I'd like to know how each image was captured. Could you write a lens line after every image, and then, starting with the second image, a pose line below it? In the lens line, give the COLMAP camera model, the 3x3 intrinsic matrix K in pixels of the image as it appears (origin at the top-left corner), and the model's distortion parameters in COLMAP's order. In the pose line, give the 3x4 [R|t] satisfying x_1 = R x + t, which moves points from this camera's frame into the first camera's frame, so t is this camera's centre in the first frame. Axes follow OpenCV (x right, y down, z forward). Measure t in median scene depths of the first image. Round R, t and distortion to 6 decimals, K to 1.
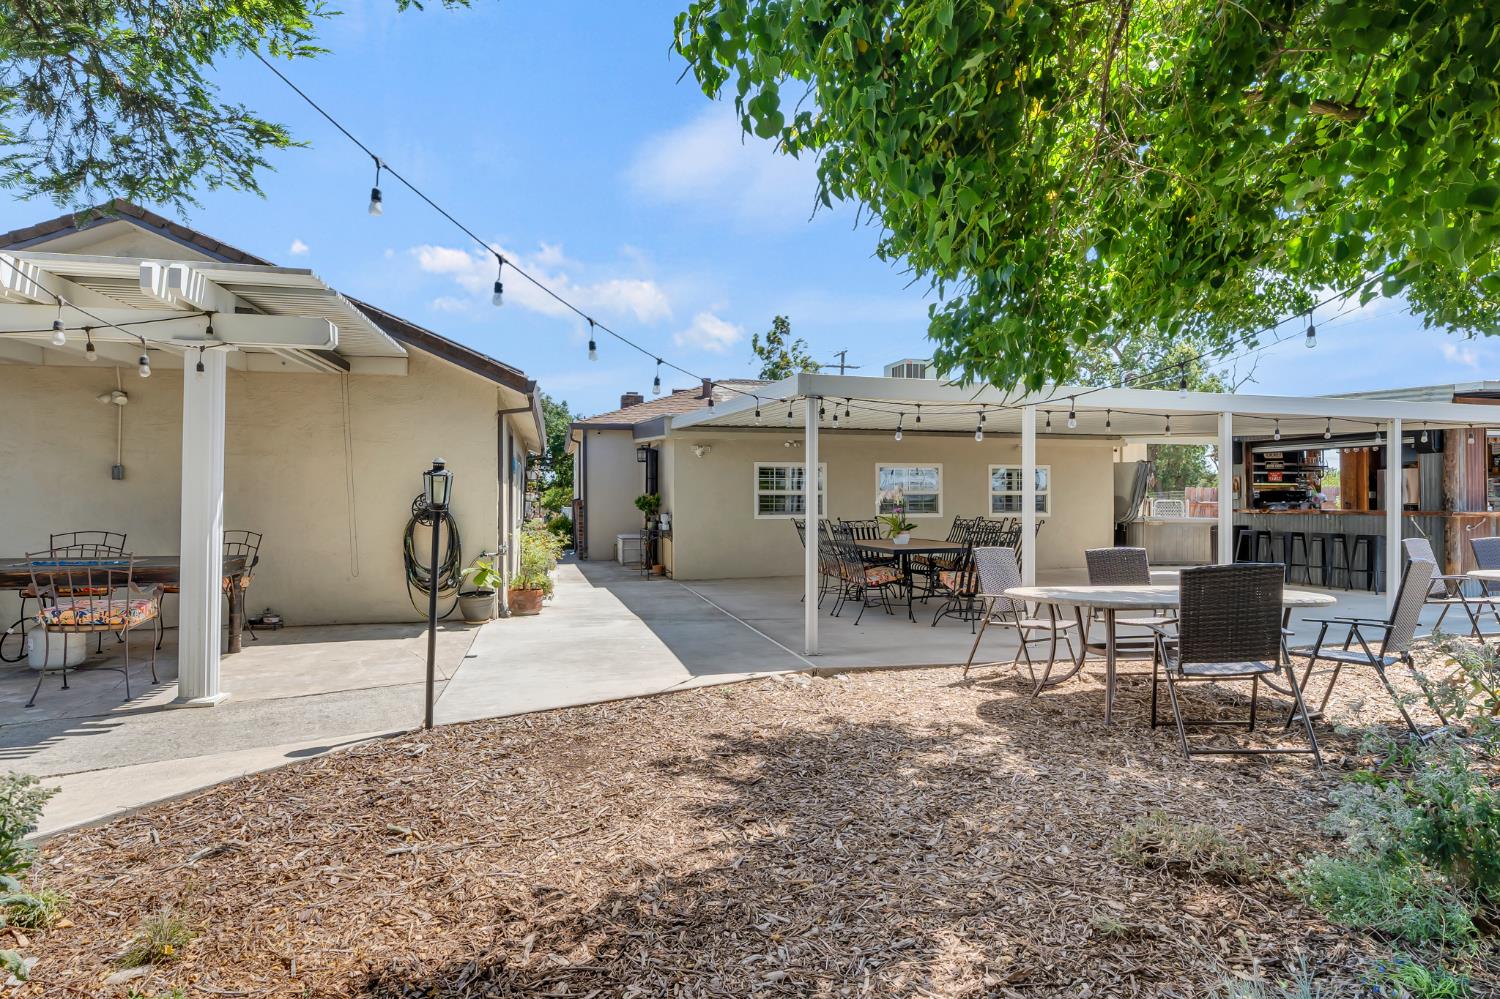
lens RADIAL K [[573.7, 0, 750.0], [0, 573.7, 499.5], [0, 0, 1]] dist [-0.029880, -0.000014]
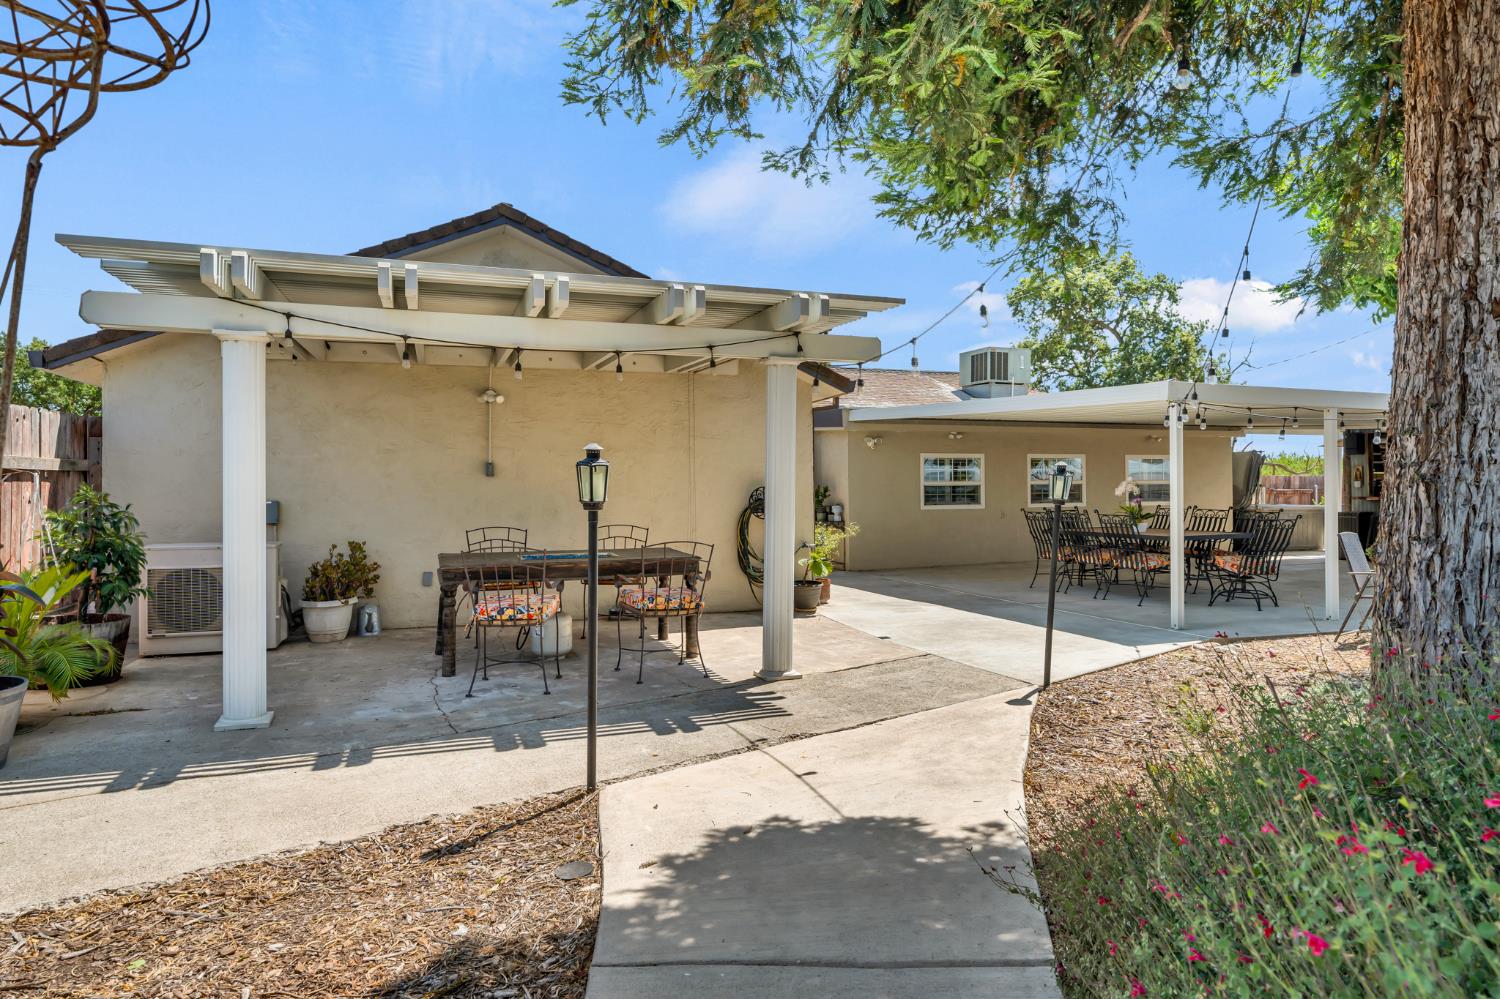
lens RADIAL K [[600.5, 0, 750.0], [0, 600.5, 499.5], [0, 0, 1]] dist [-0.001454, -0.000119]
pose [[0.999305, -0.010453, 0.035790, -0.661422], [0.010037, 0.999880, 0.011779, -0.001571], [-0.035909, -0.011411, 0.999290, -0.120629]]
